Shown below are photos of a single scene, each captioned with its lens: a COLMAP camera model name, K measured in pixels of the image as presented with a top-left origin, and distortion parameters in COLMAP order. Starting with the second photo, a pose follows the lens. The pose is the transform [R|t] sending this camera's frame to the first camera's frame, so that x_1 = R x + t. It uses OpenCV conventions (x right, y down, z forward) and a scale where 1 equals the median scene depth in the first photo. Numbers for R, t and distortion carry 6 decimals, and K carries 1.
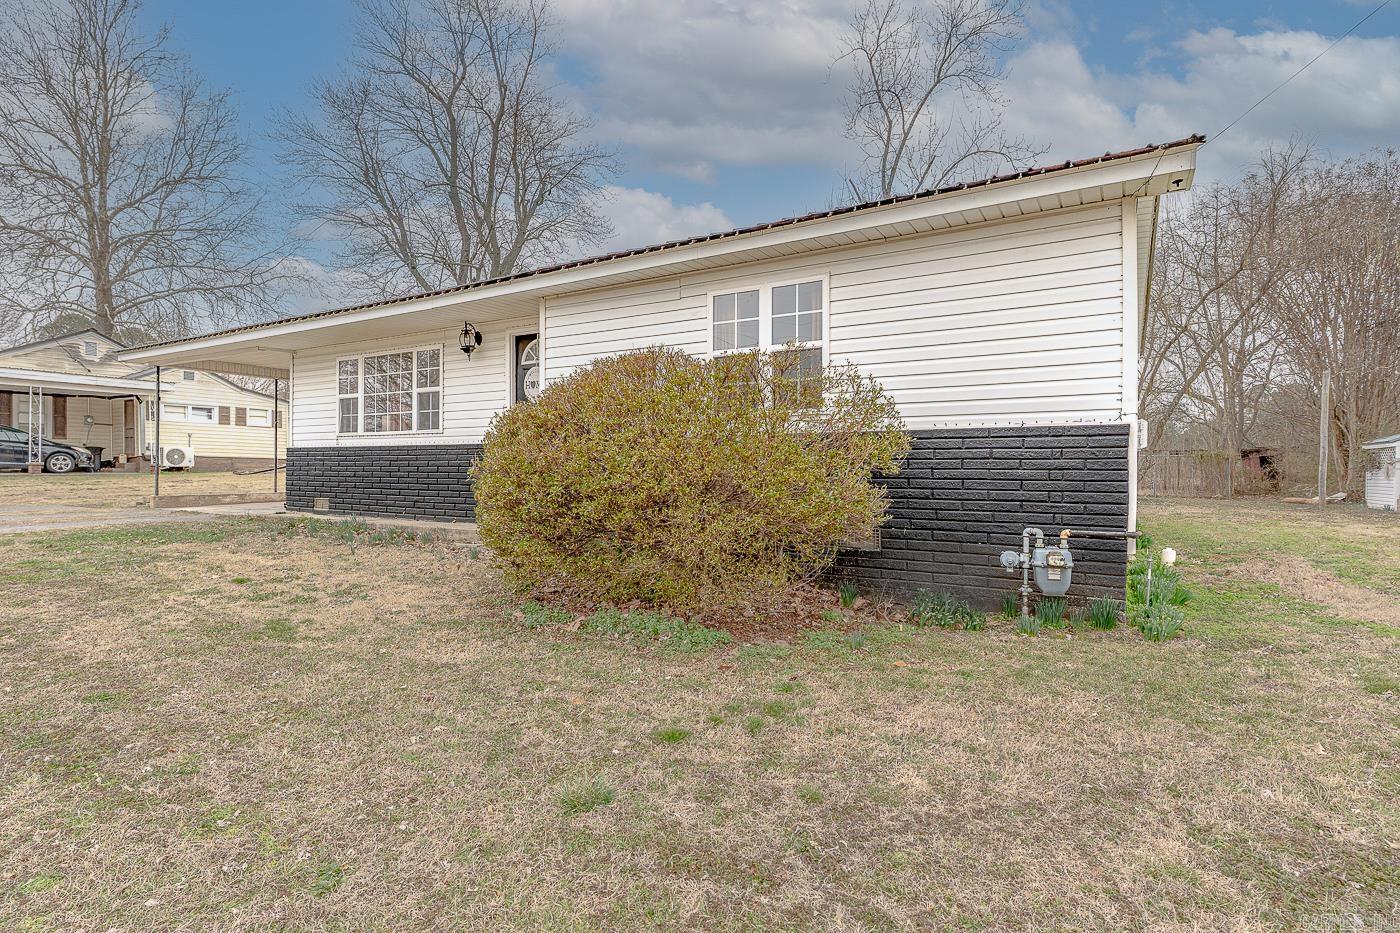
lens RADIAL K [[705.1, 0, 699.1], [0, 705.1, 464.1], [0, 0, 1]] dist [-0.000637, 0.000185]
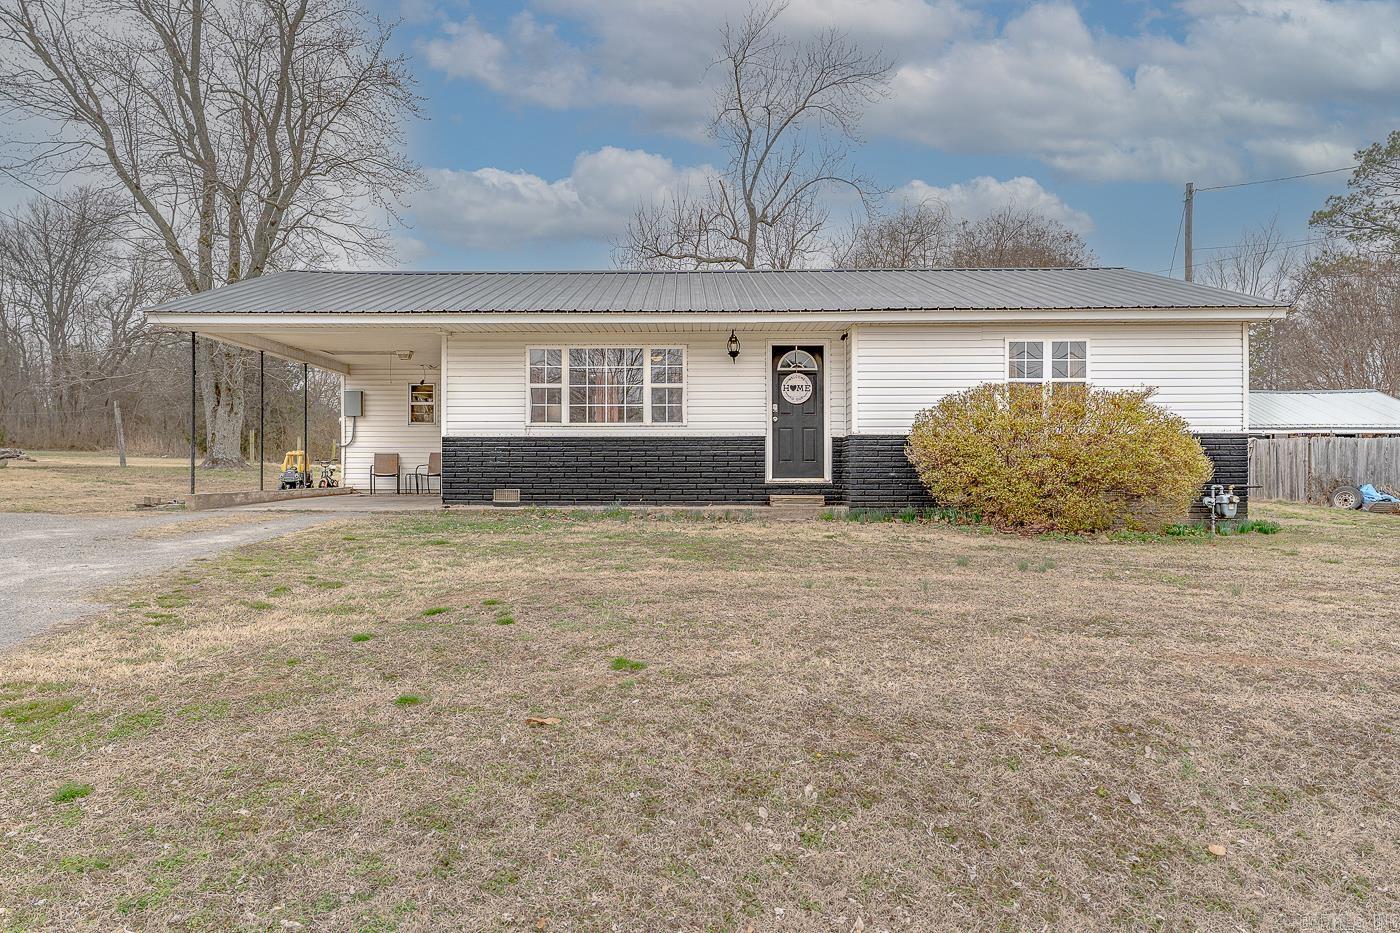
lens RADIAL K [[891.4, 0, 672.2], [0, 891.4, 458.7], [0, 0, 1]] dist [-0.005605, 0.004114]
pose [[0.856859, 0.000870, 0.515550, -1.085610], [0.001633, 0.999989, -0.004402, 0.013214], [-0.515548, 0.004614, 0.856848, -0.180047]]
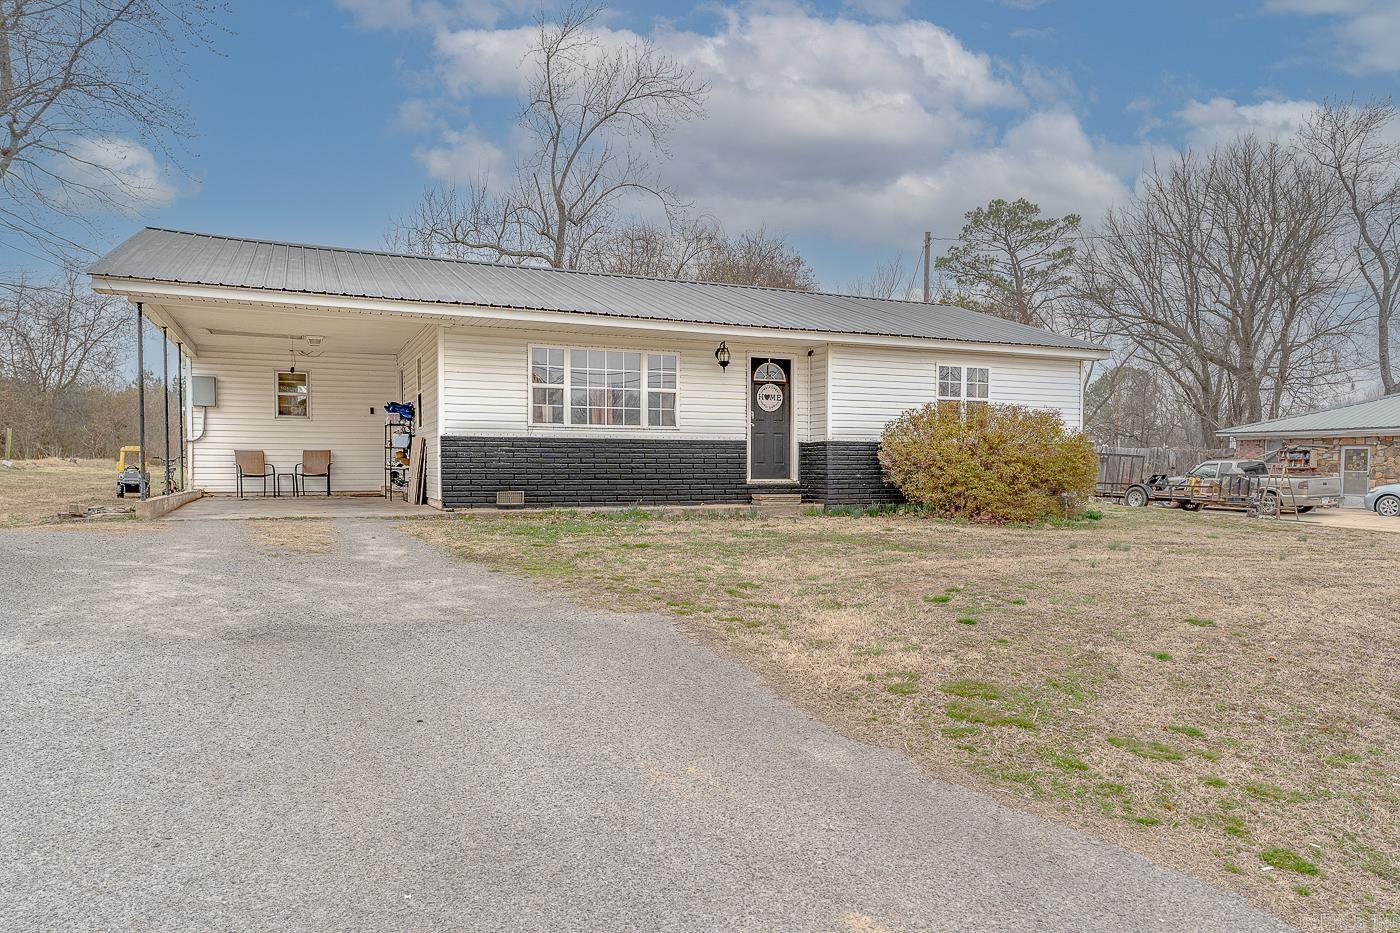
lens RADIAL K [[891.4, 0, 716.6], [0, 891.4, 500.3], [0, 0, 1]] dist [-0.005605, 0.004114]
pose [[0.555348, -0.035212, 0.830872, -1.531031], [-0.005214, 0.998936, 0.045820, 0.004679], [-0.831602, -0.029778, 0.554574, 0.129066]]
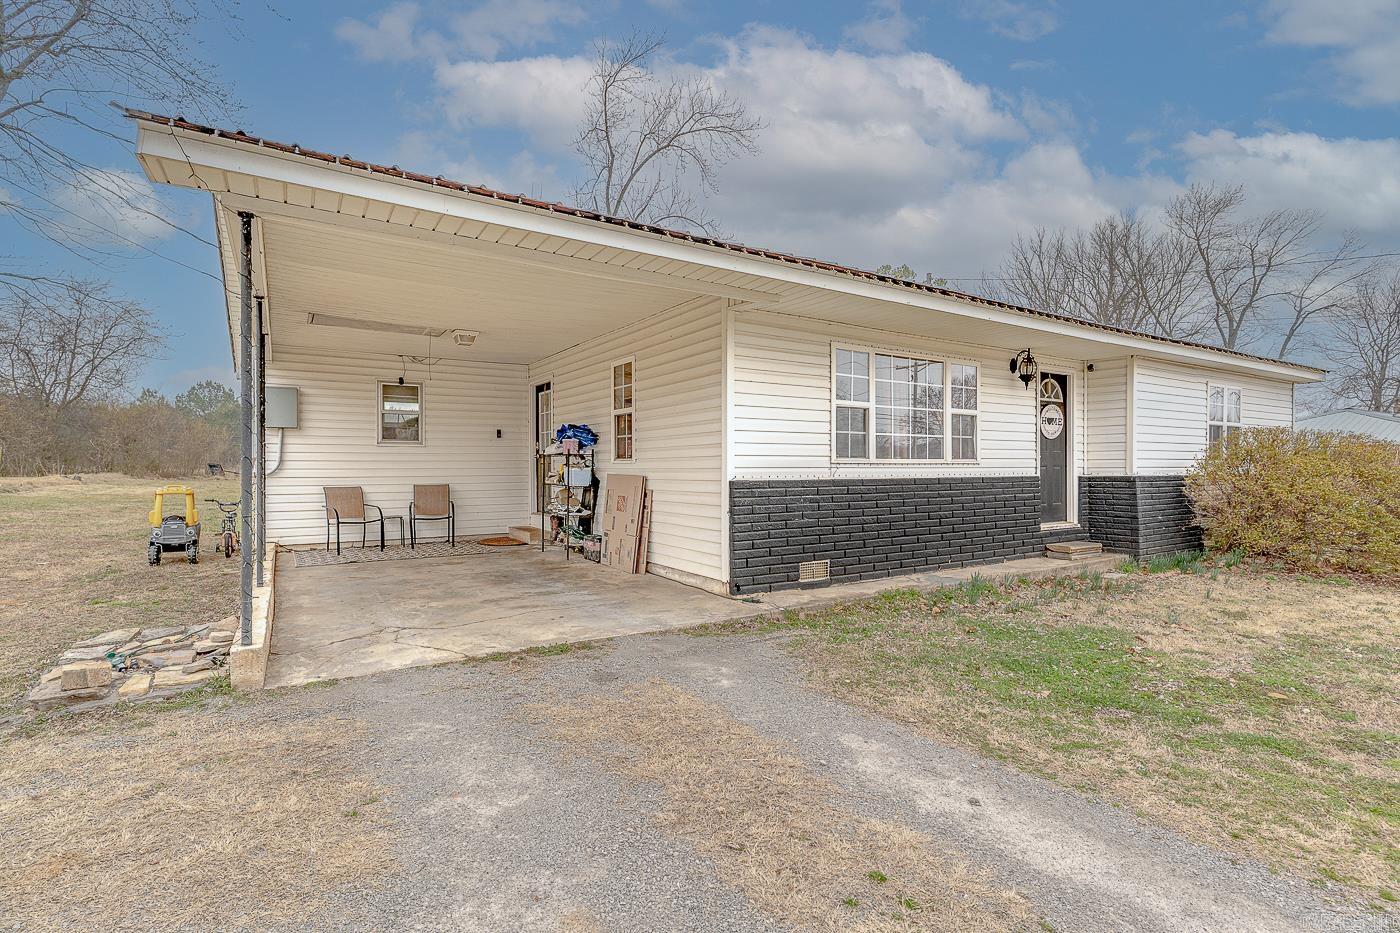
lens RADIAL K [[664.7, 0, 715.0], [0, 664.7, 470.2], [0, 0, 1]] dist [-0.000503, 0.001029]
pose [[0.435281, -0.009230, 0.900247, -1.234419], [-0.002602, 0.999930, 0.011510, -0.043821], [-0.900291, -0.007353, 0.435227, 0.922563]]
